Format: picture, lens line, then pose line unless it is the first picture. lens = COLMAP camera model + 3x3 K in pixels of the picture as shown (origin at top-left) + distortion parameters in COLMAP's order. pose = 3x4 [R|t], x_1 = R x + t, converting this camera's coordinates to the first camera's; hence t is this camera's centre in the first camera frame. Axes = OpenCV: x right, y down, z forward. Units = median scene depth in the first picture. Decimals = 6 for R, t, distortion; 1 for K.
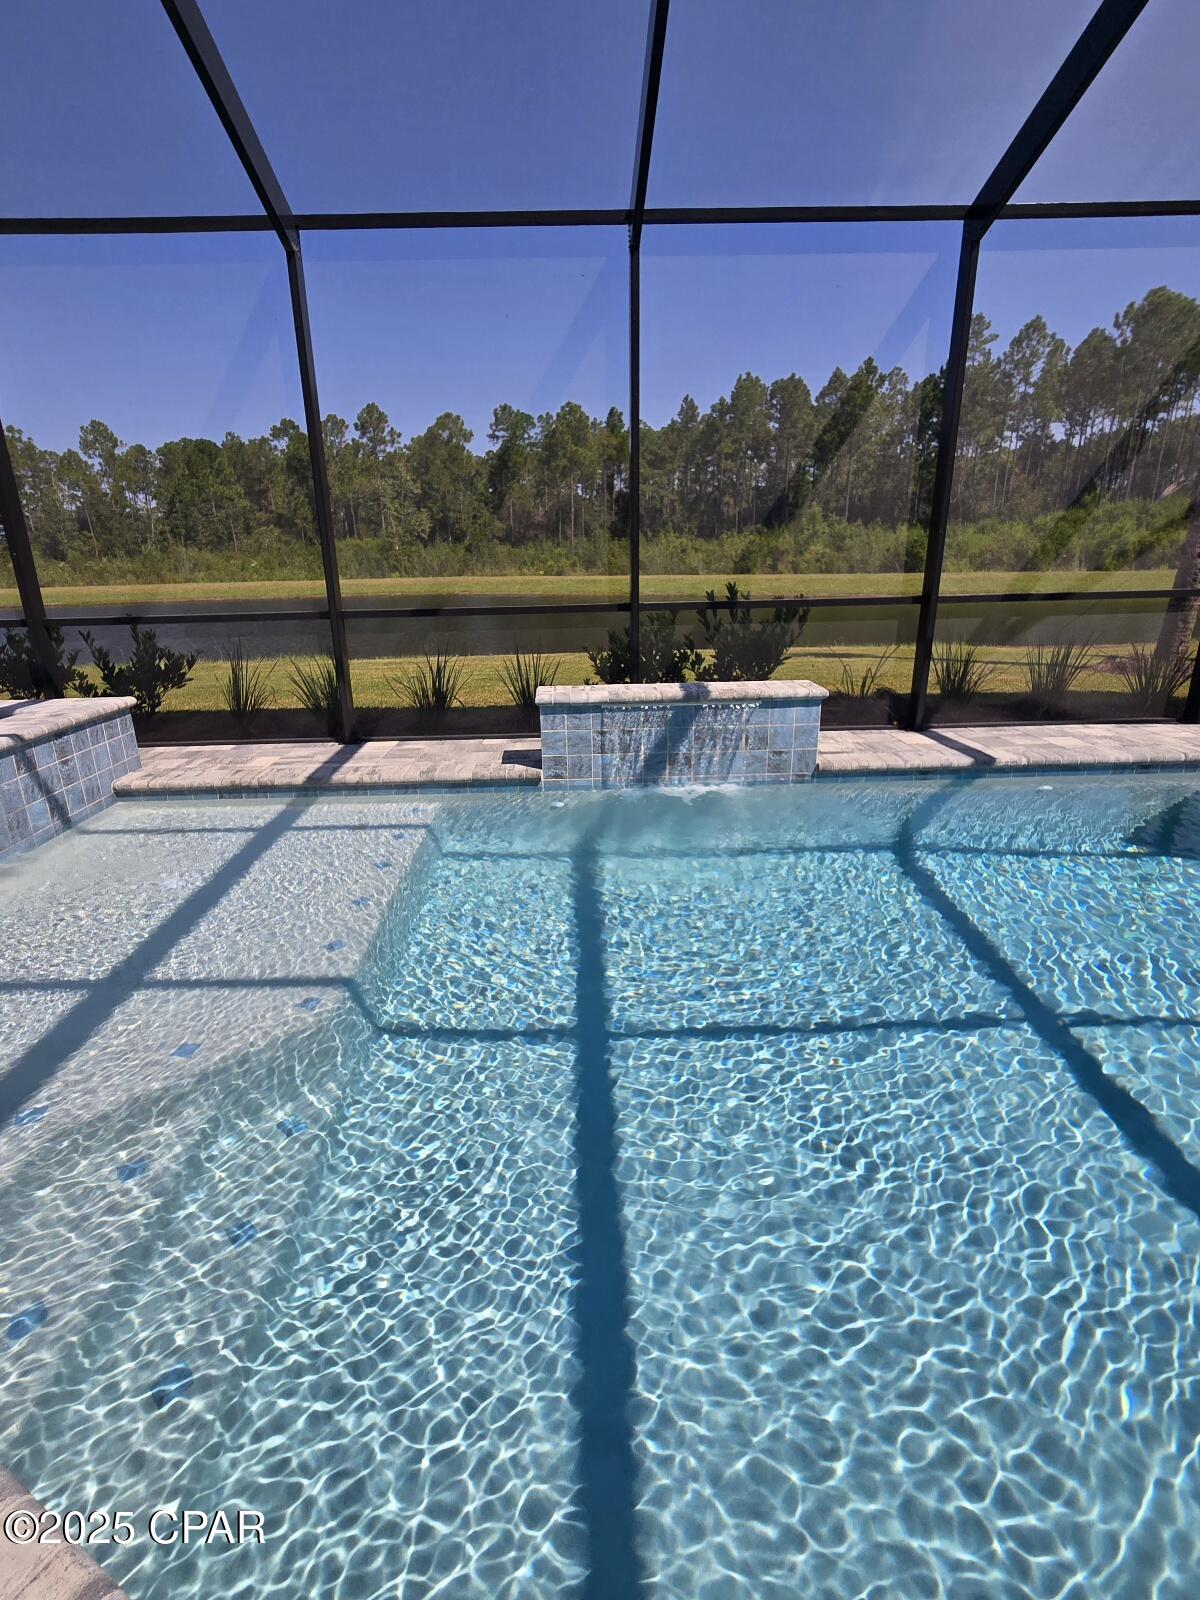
lens RADIAL K [[759.8, 0, 589.1], [0, 759.8, 795.5], [0, 0, 1]] dist [0.000090, 0.000389]
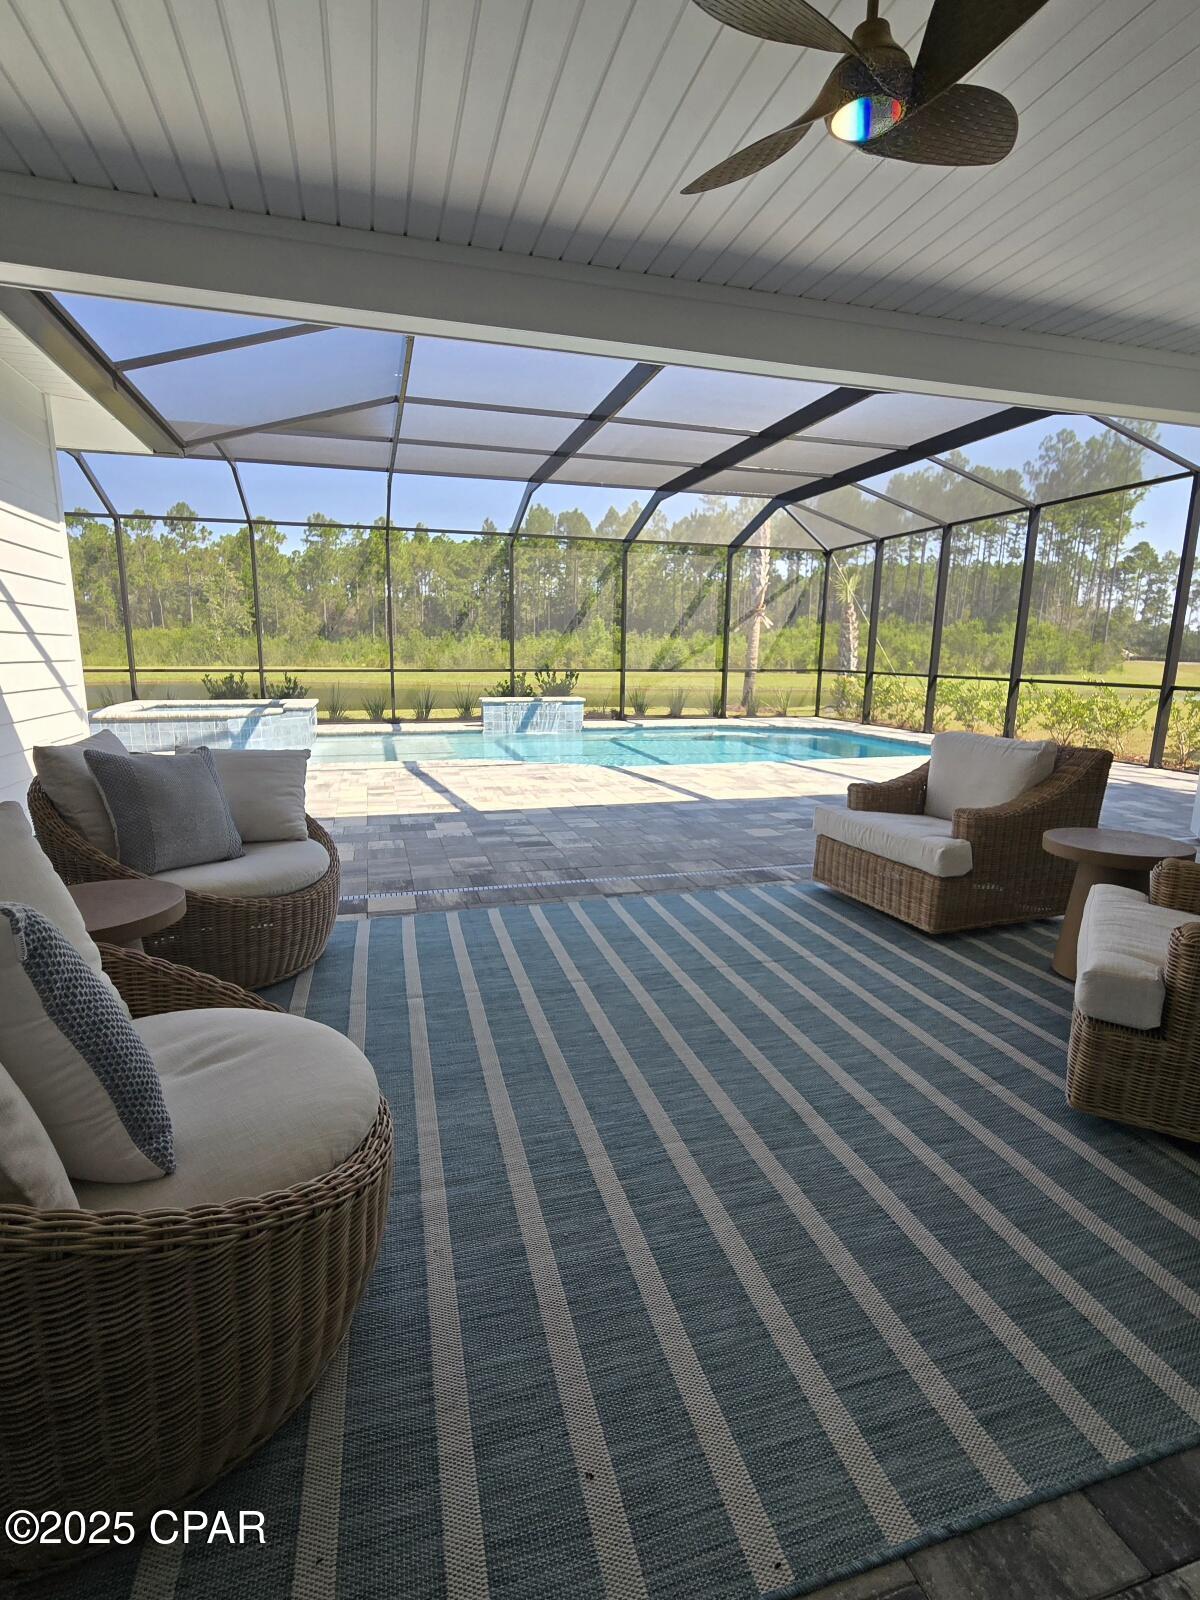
lens RADIAL K [[759.8, 0, 589.1], [0, 759.8, 795.5], [0, 0, 1]] dist [0.000090, 0.000389]
pose [[0.967212, -0.018505, 0.253294, -0.026773], [0.049273, 0.992064, -0.115673, 0.037082], [-0.249144, 0.124361, 0.960449, -0.113632]]
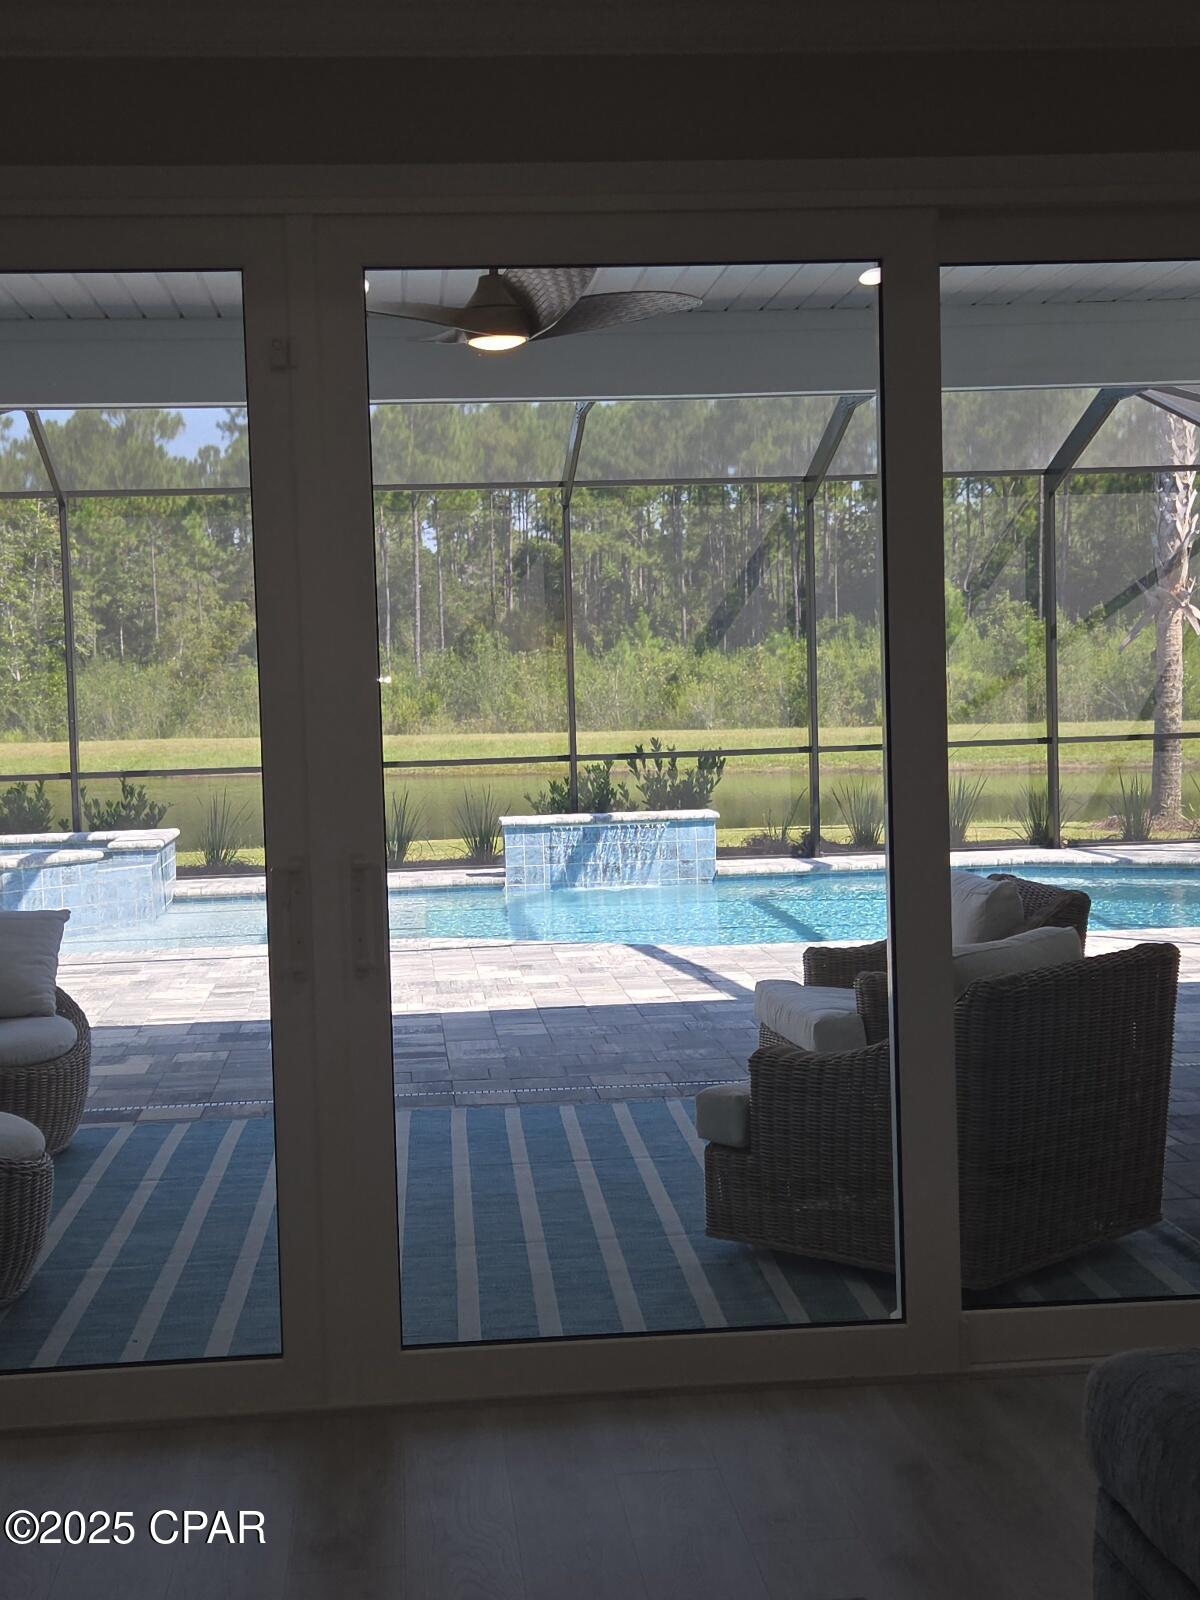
lens RADIAL K [[2107.7, 0, 600.0], [0, 2107.7, 800.0], [0, 0, 1]] dist [0.058746, -0.028226]
pose [[0.997158, -0.012530, 0.074286, -0.011542], [0.030493, 0.968815, -0.245900, 0.050559], [-0.068888, 0.247466, 0.966444, -0.174924]]
